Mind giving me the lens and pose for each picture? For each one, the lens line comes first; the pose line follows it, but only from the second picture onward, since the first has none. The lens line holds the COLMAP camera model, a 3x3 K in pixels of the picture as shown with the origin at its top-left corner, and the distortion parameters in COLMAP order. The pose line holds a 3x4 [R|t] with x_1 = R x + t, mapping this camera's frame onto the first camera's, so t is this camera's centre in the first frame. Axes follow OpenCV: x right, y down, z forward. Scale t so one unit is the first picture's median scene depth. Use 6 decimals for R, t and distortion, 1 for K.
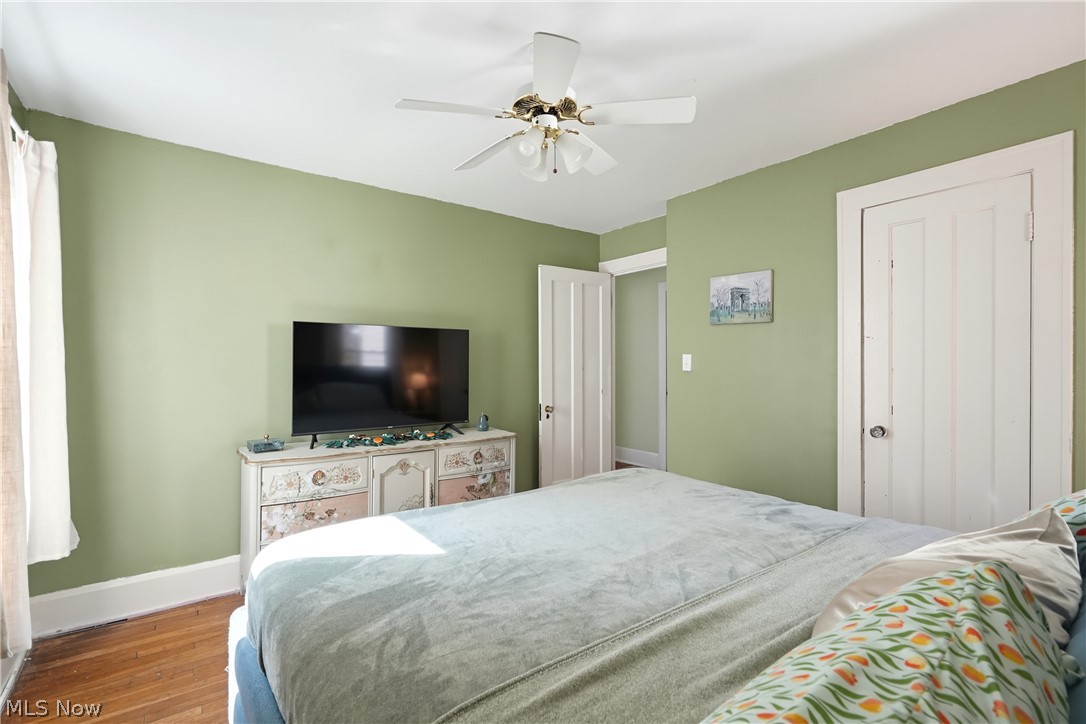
lens RADIAL K [[501.7, 0, 547.9], [0, 501.7, 360.1], [0, 0, 1]] dist [-0.003904, 0.000664]
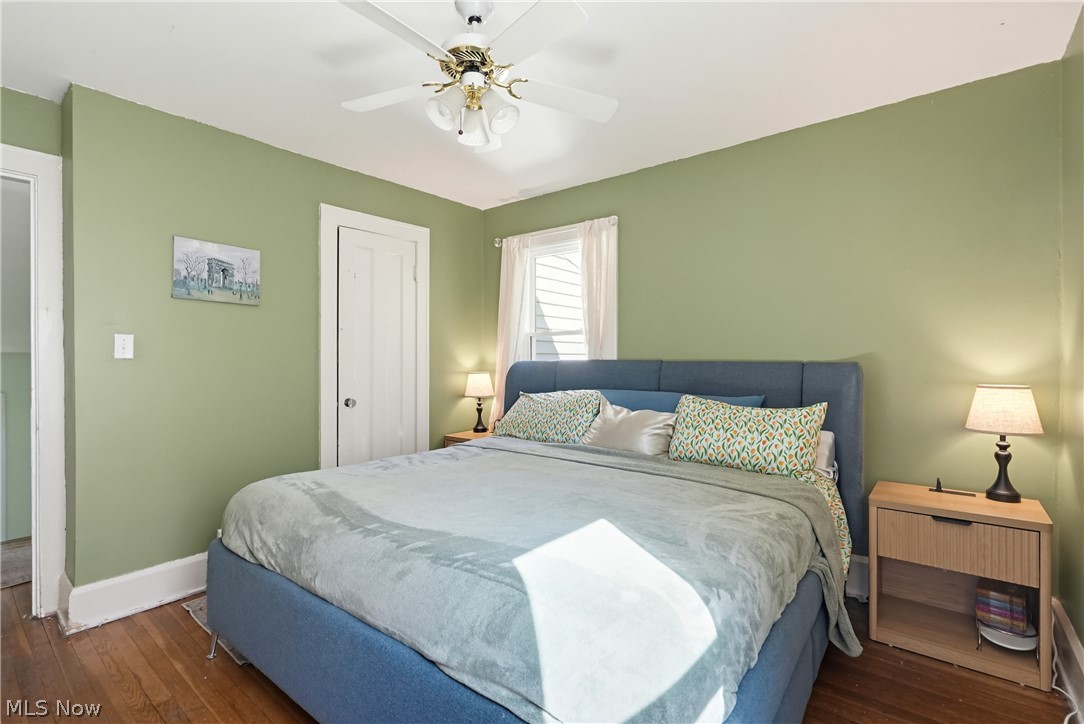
lens RADIAL K [[500.8, 0, 546.1], [0, 500.8, 361.1], [0, 0, 1]] dist [-0.003904, 0.000664]
pose [[-0.245141, -0.010798, 0.969427, -0.589229], [-0.006966, 0.999932, 0.009376, 0.016464], [-0.969462, -0.004455, -0.245200, 0.671197]]
